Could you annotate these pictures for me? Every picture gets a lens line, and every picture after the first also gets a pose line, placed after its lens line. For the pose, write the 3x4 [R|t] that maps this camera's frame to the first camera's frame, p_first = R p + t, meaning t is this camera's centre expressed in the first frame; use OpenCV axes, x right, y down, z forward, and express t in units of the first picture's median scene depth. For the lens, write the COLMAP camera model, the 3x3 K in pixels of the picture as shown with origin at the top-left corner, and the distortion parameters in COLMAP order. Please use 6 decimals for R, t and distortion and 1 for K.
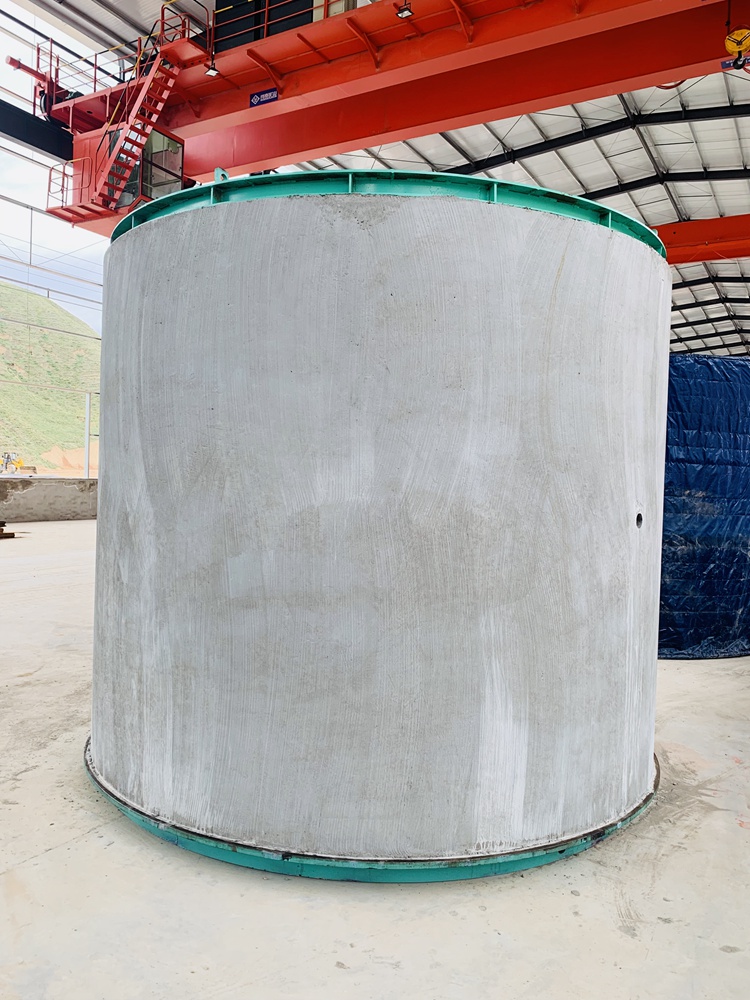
lens RADIAL K [[759.6, 0, 375.0], [0, 759.6, 500.0], [0, 0, 1]] dist [-0.000460, 0.005700]
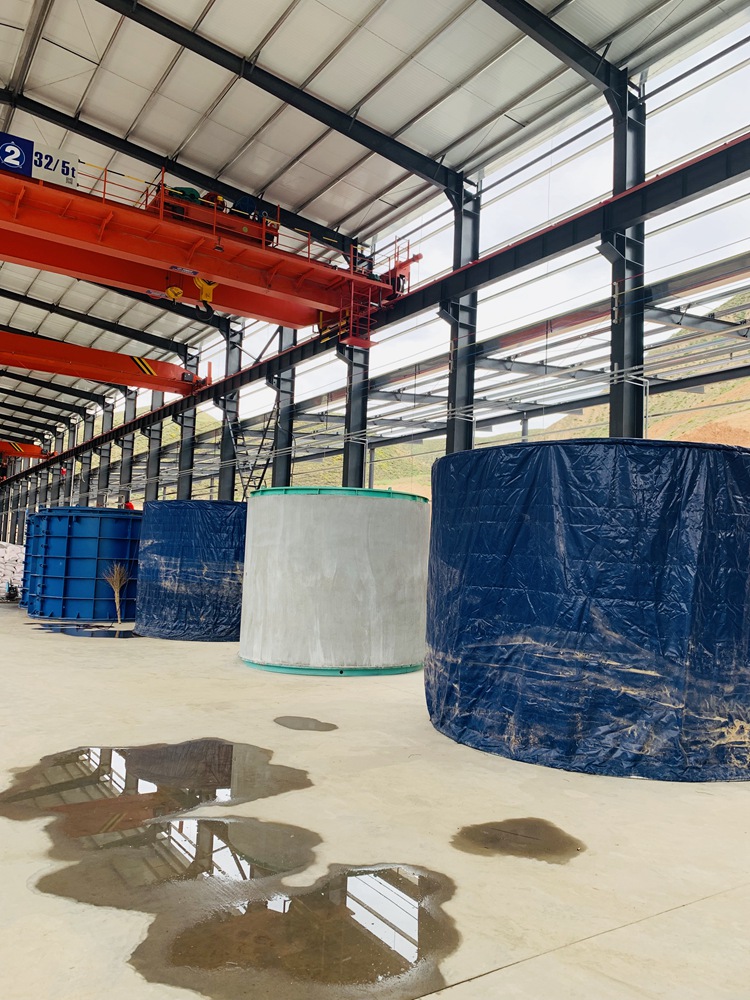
lens RADIAL K [[759.6, 0, 375.0], [0, 759.6, 500.0], [0, 0, 1]] dist [-0.000460, 0.005700]
pose [[0.447966, 0.068172, 0.891448, -3.018061], [0.007352, 0.996774, -0.079921, -0.060789], [-0.894020, 0.042356, 0.446020, -0.506671]]
